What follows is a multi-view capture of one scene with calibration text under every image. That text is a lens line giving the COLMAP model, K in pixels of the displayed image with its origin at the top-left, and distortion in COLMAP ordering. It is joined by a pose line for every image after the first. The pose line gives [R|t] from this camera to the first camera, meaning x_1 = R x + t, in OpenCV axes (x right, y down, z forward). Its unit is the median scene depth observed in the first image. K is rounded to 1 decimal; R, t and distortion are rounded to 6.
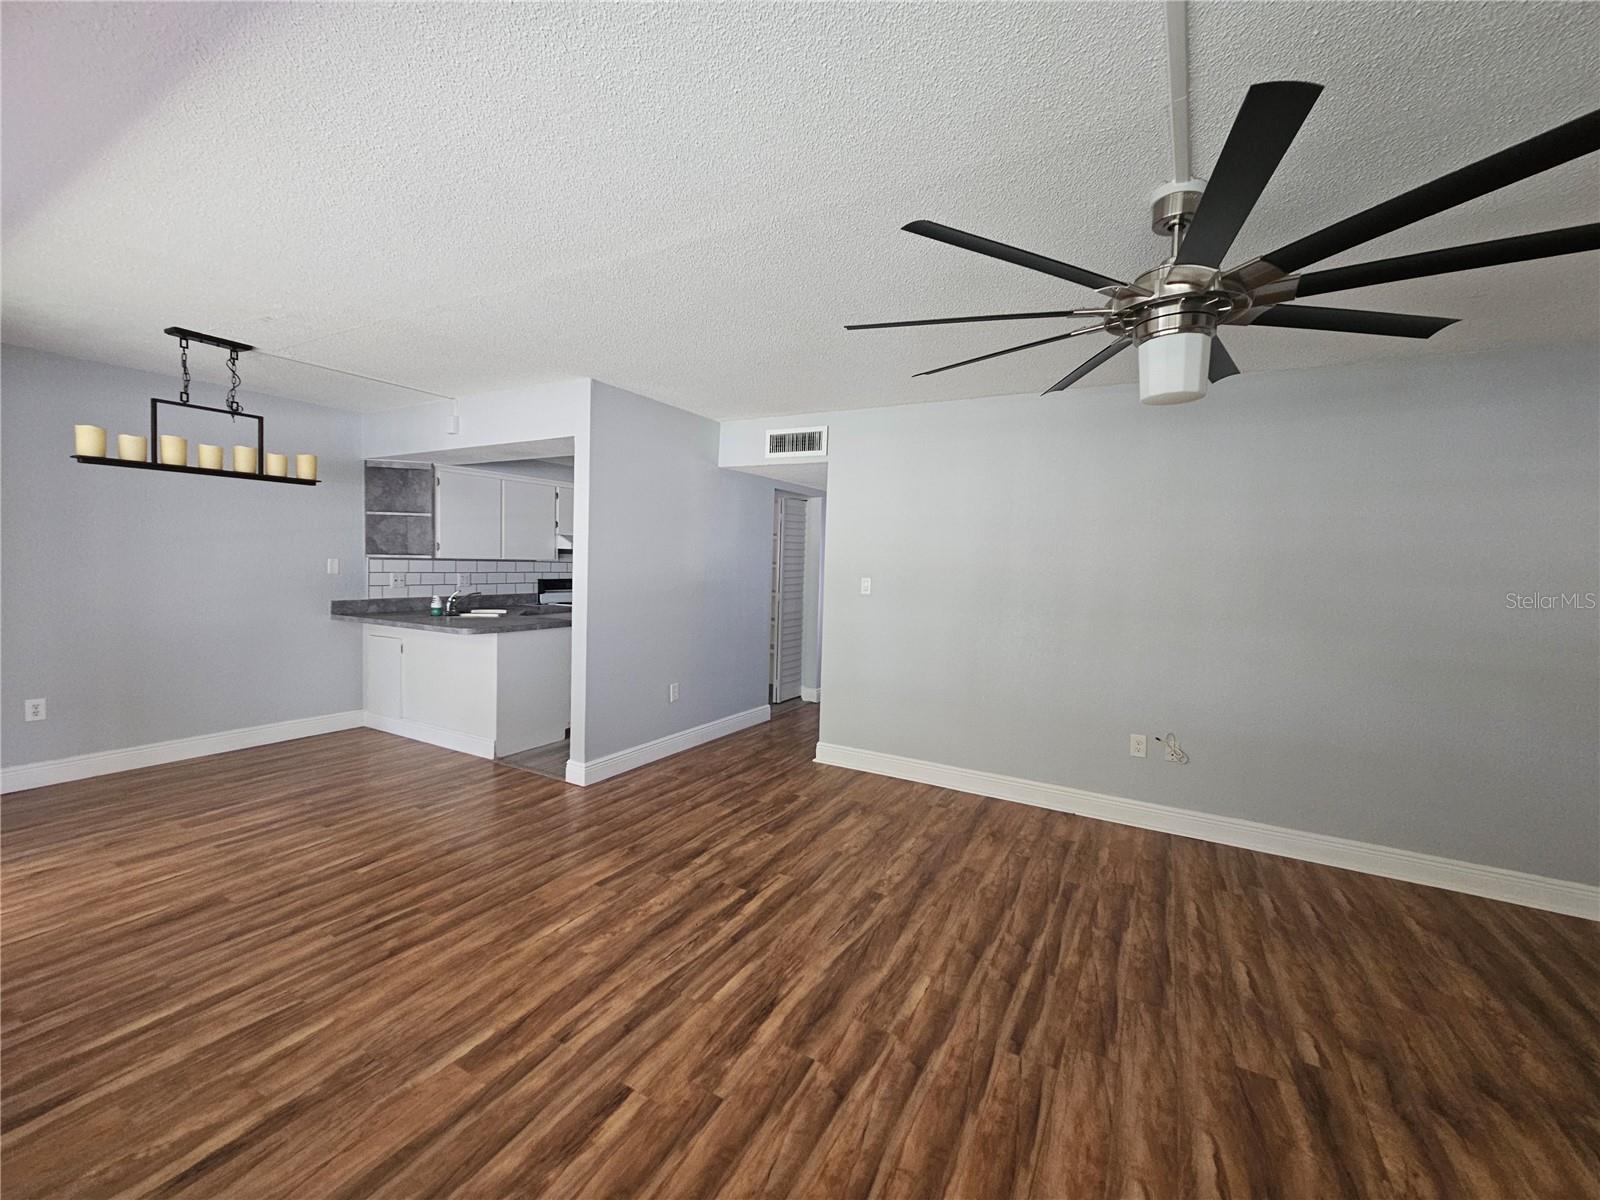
lens RADIAL K [[657.8, 0, 802.5], [0, 657.8, 587.1], [0, 0, 1]] dist [-0.000752, 0.000135]
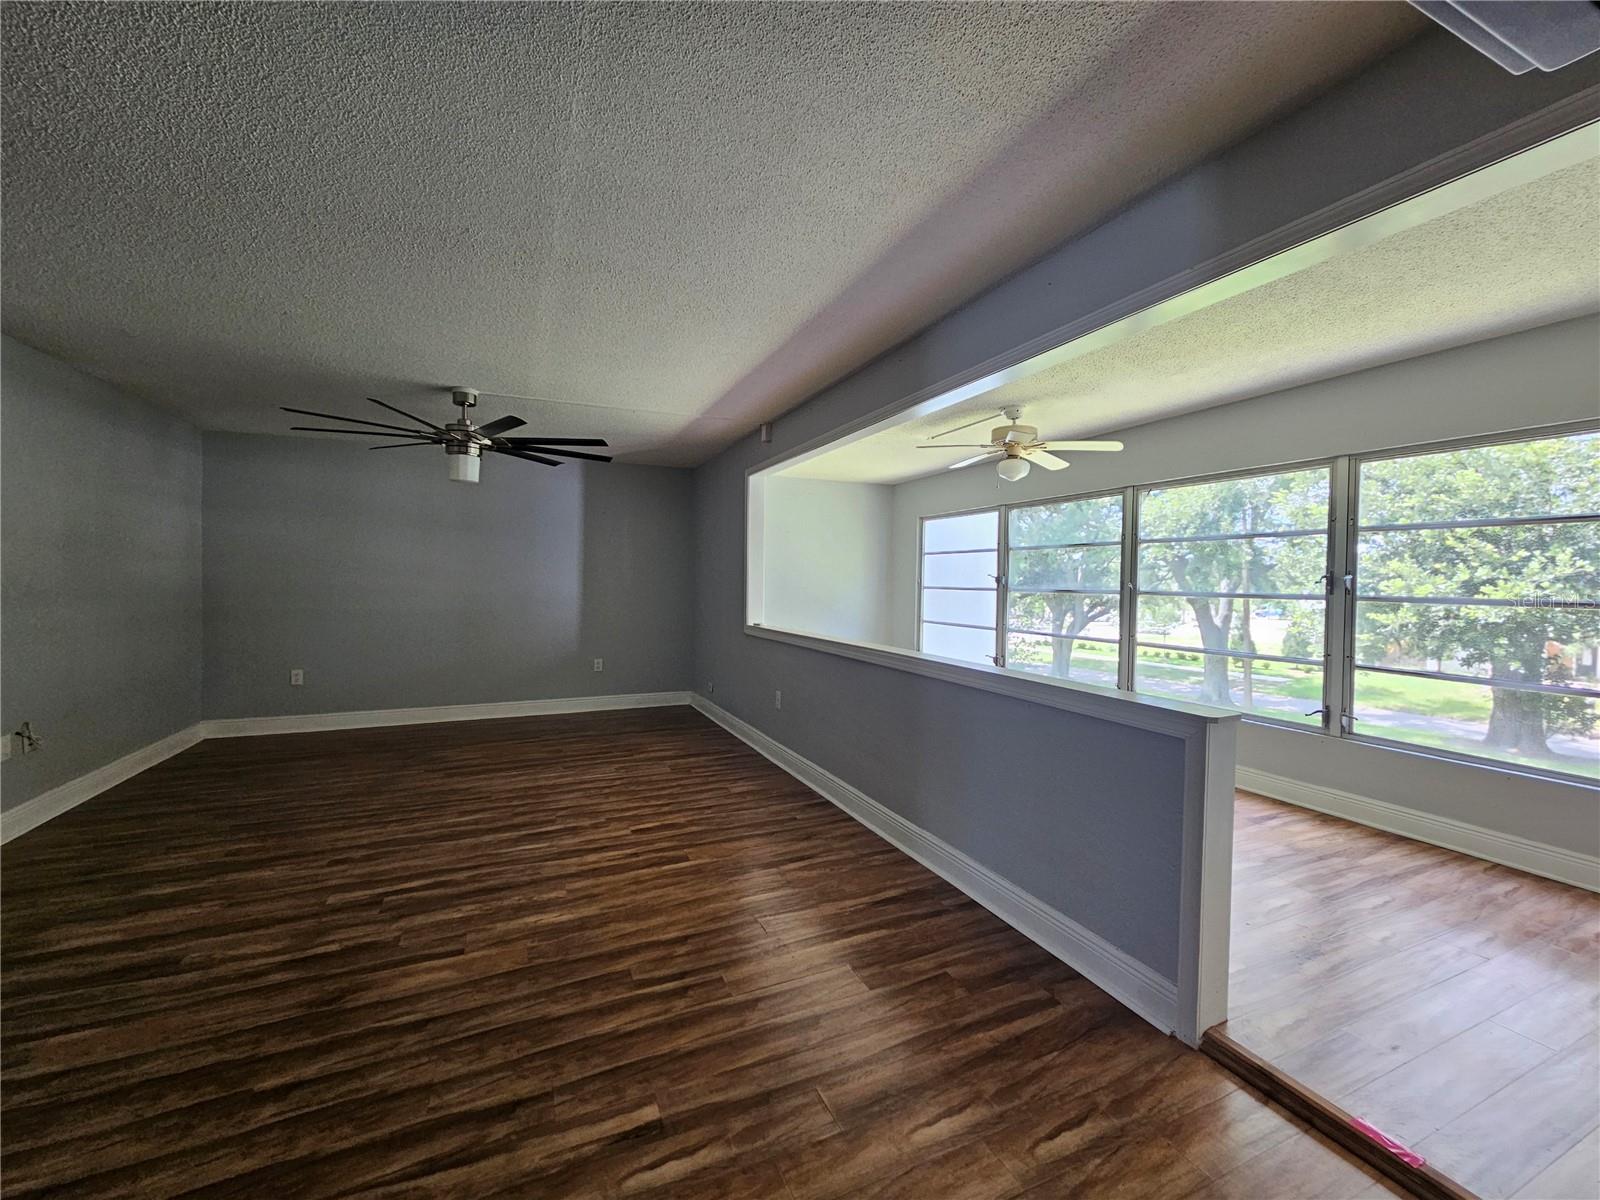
lens RADIAL K [[657.8, 0, 805.5], [0, 657.8, 588.4], [0, 0, 1]] dist [-0.000752, 0.000135]
pose [[-0.807775, -0.045164, 0.587758, -1.312626], [-0.011467, 0.998076, 0.060934, -0.057083], [-0.589379, 0.042481, -0.806739, 1.640460]]
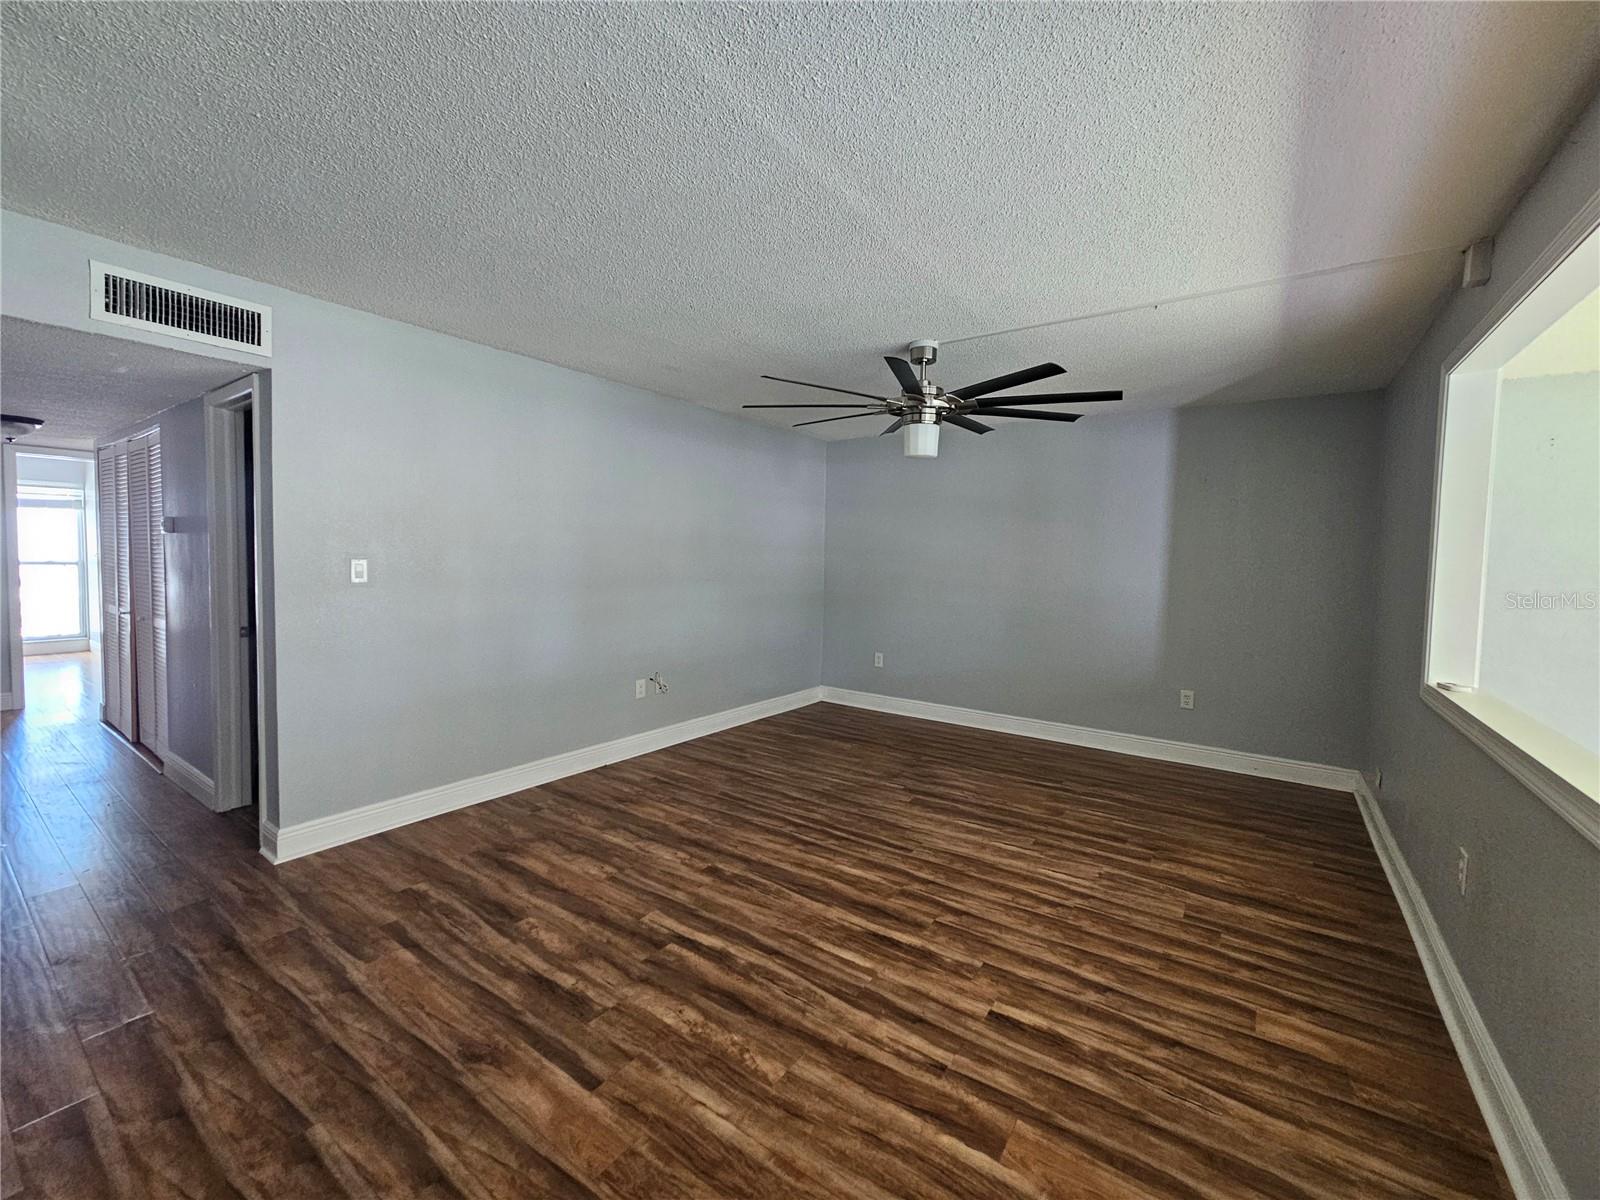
lens RADIAL K [[657.8, 0, 804.7], [0, 657.8, 587.6], [0, 0, 1]] dist [-0.000752, 0.000135]
pose [[0.095521, -0.078859, 0.992299, -1.013486], [0.017688, 0.996834, 0.077517, -0.056226], [-0.995270, 0.010147, 0.096613, 0.883523]]
